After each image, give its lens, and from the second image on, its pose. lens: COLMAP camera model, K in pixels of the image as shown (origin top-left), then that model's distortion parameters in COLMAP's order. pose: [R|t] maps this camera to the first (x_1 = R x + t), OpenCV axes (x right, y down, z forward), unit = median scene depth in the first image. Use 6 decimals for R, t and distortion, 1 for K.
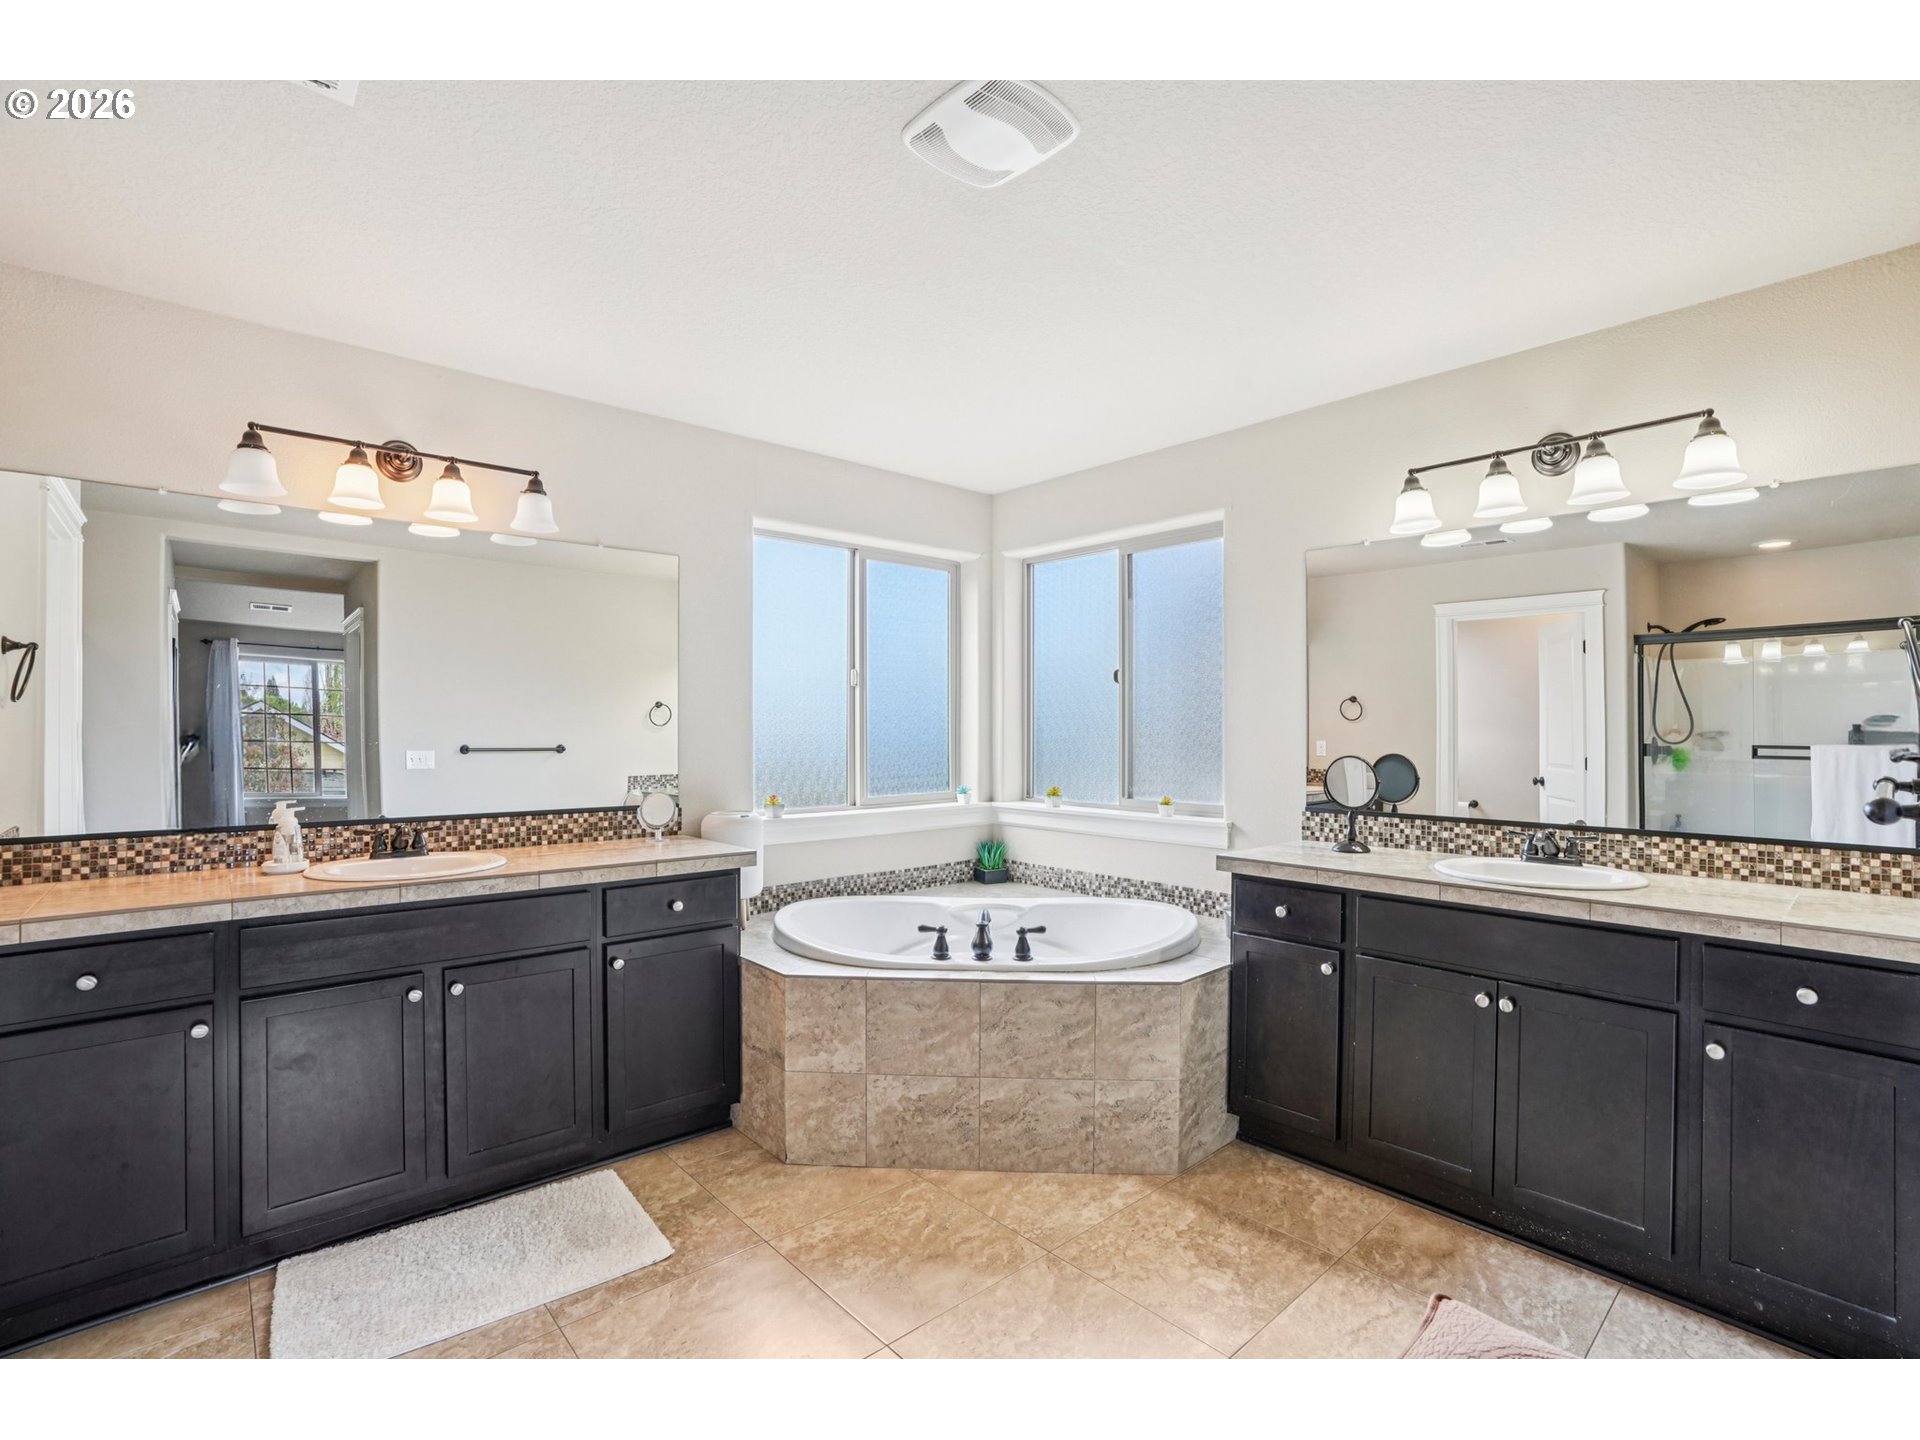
lens RADIAL K [[888.5, 0, 960.2], [0, 888.5, 720.7], [0, 0, 1]] dist [-0.052123, 0.020980]
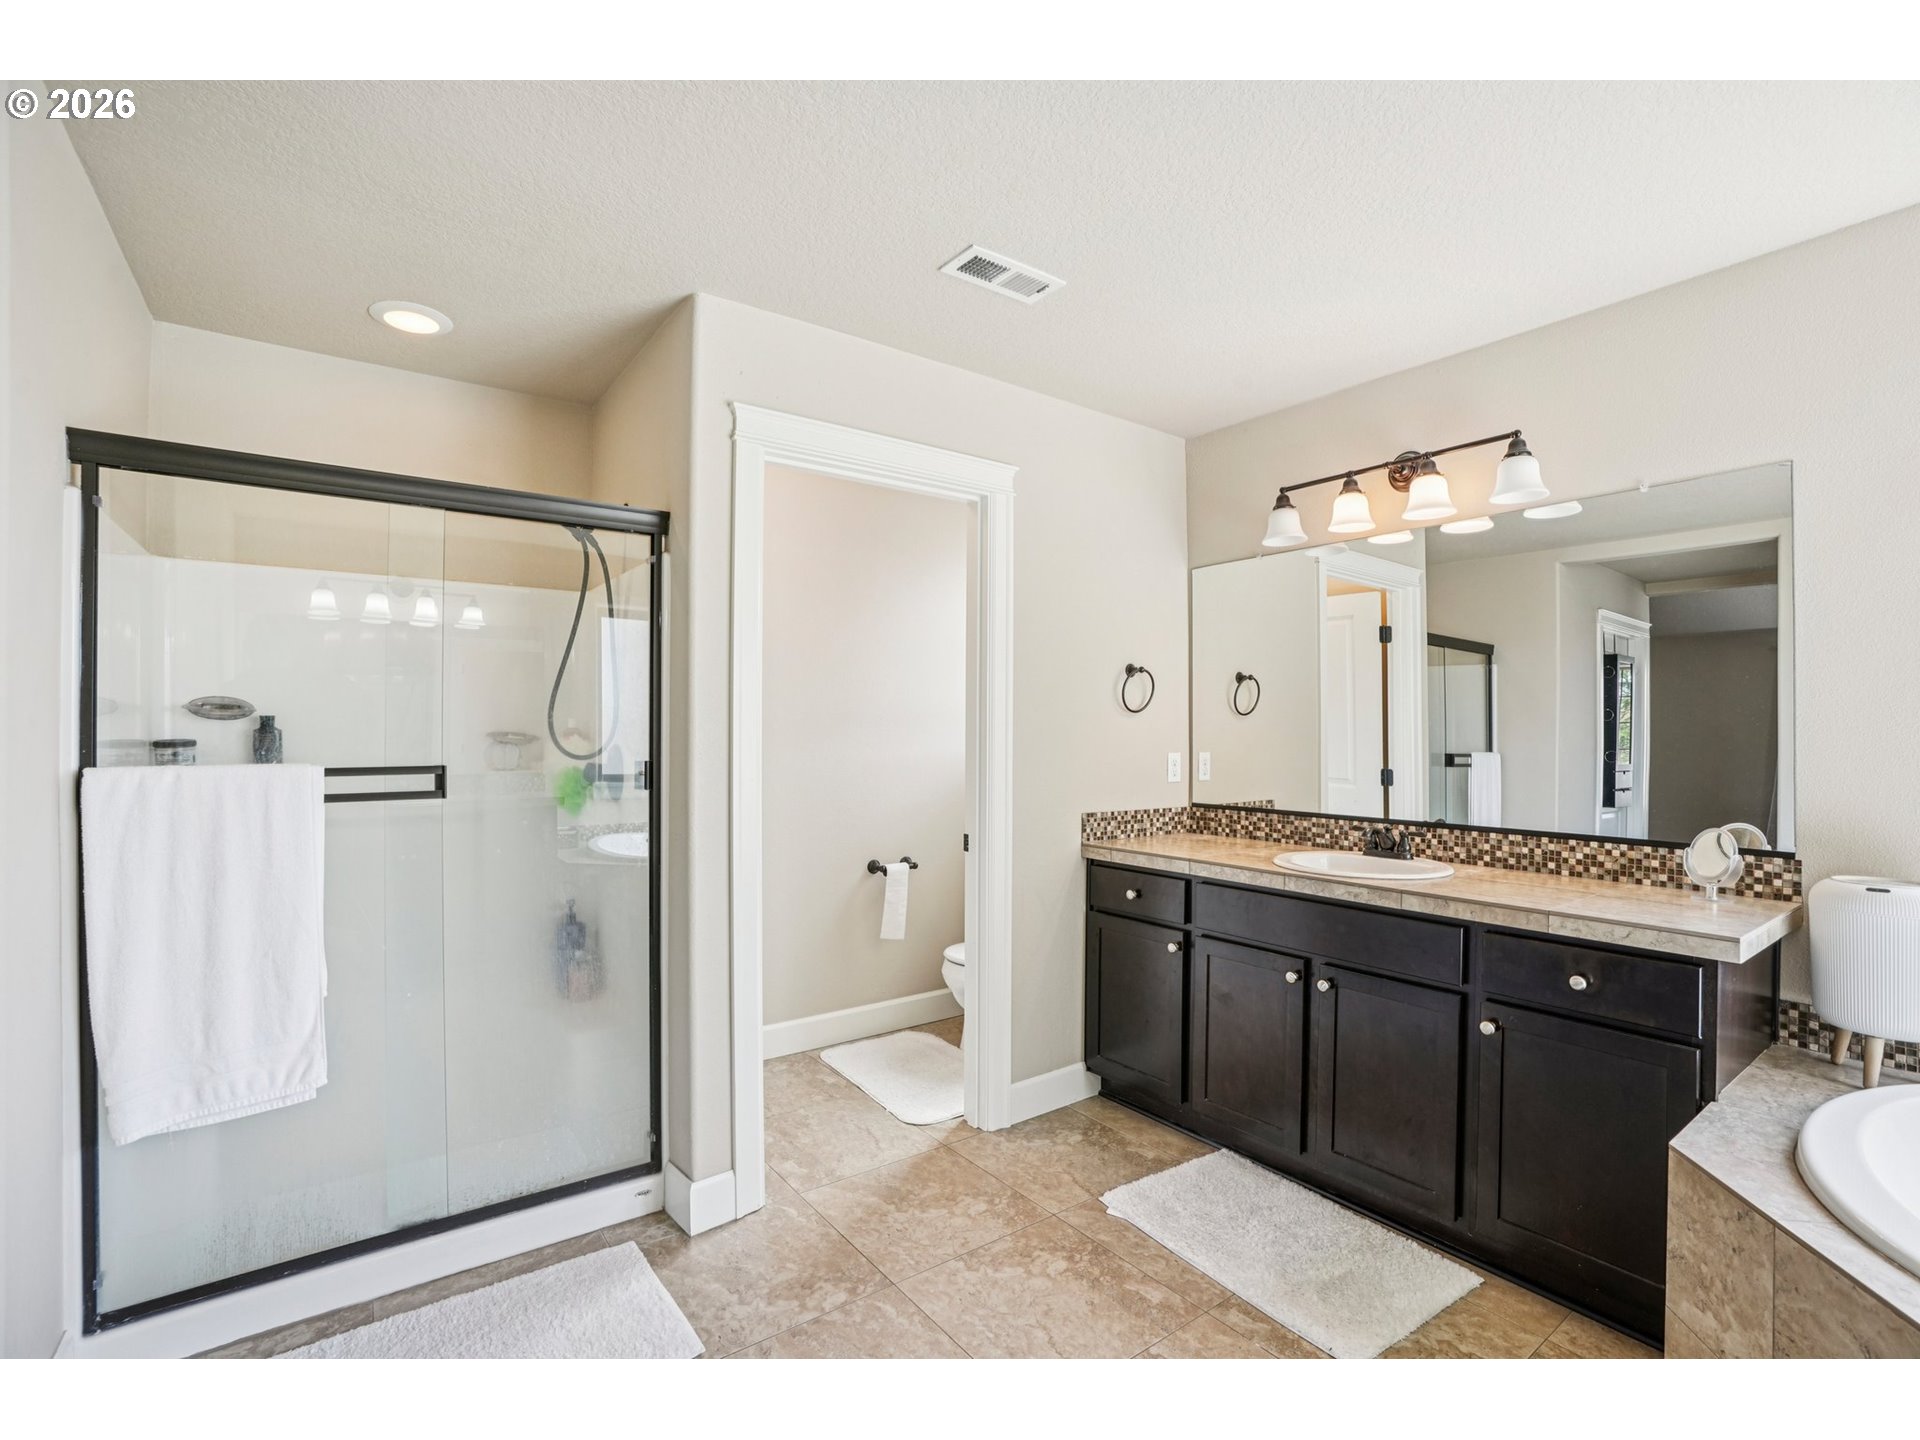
lens RADIAL K [[888.5, 0, 960.2], [0, 888.5, 720.7], [0, 0, 1]] dist [-0.052123, 0.020980]
pose [[-0.102879, -0.013239, -0.994606, 0.408501], [0.009390, 0.999854, -0.014280, 0.003790], [0.994650, -0.010808, -0.102740, 0.548322]]
